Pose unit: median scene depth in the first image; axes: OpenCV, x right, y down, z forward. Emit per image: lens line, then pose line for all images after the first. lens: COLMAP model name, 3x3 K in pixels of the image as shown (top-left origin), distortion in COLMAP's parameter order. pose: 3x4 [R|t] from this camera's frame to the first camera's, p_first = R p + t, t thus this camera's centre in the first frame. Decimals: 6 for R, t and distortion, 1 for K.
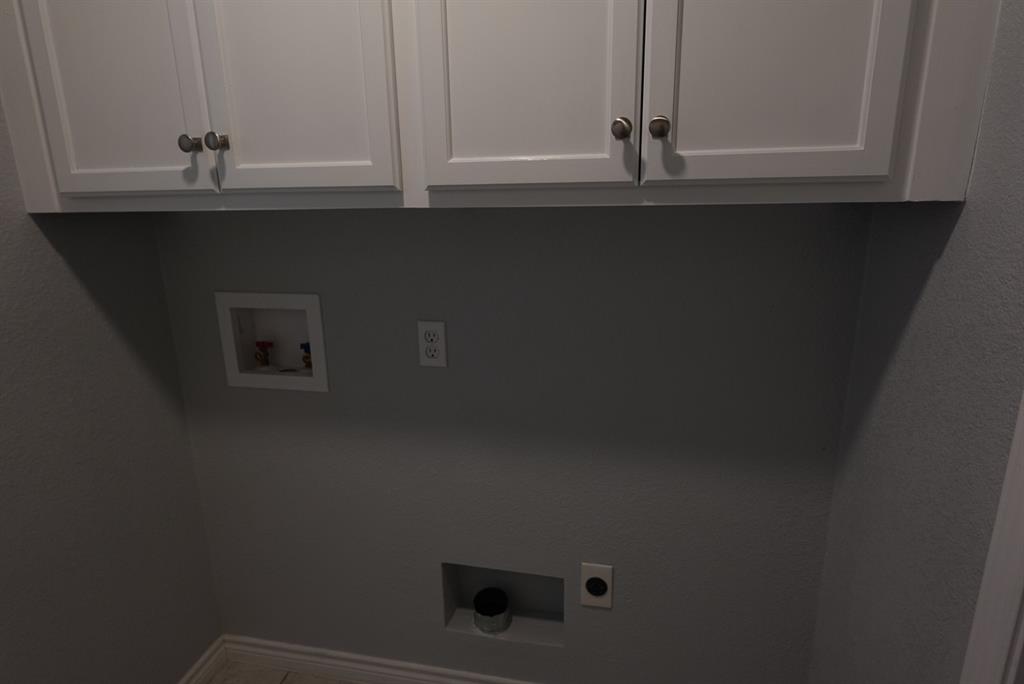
lens RADIAL K [[583.3, 0, 511.7], [0, 583.3, 342.9], [0, 0, 1]] dist [0.002919, 0.001696]
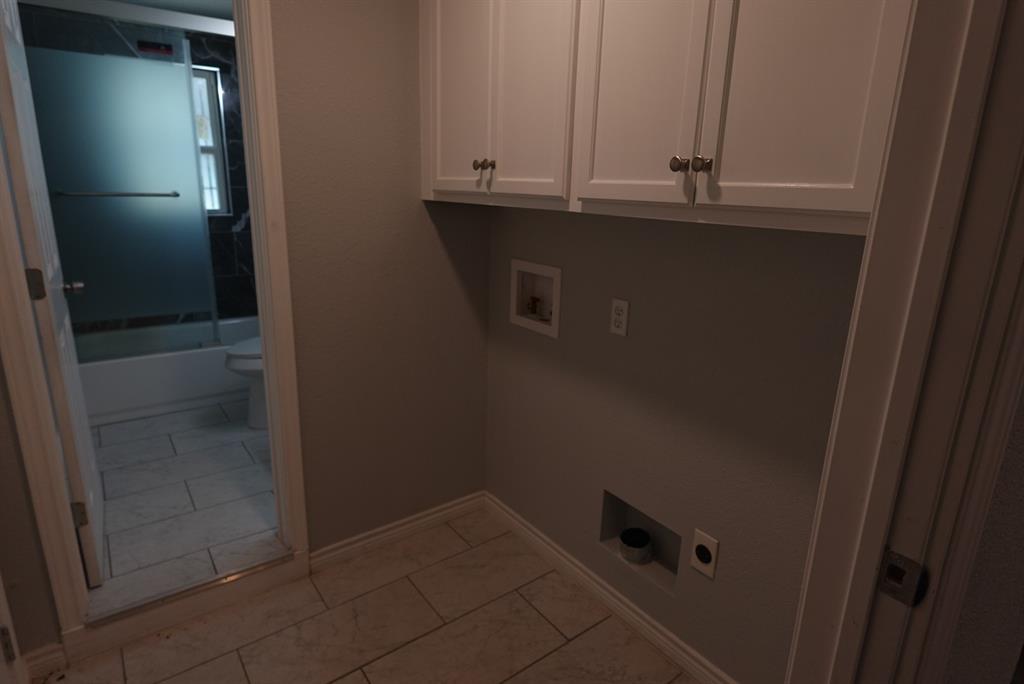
lens RADIAL K [[583.3, 0, 512.6], [0, 583.3, 339.5], [0, 0, 1]] dist [0.002919, 0.001696]
pose [[0.743603, 0.212556, -0.633936, 0.627734], [-0.217852, 0.973407, 0.070840, 0.012436], [0.632135, 0.085427, 0.770134, -0.186994]]
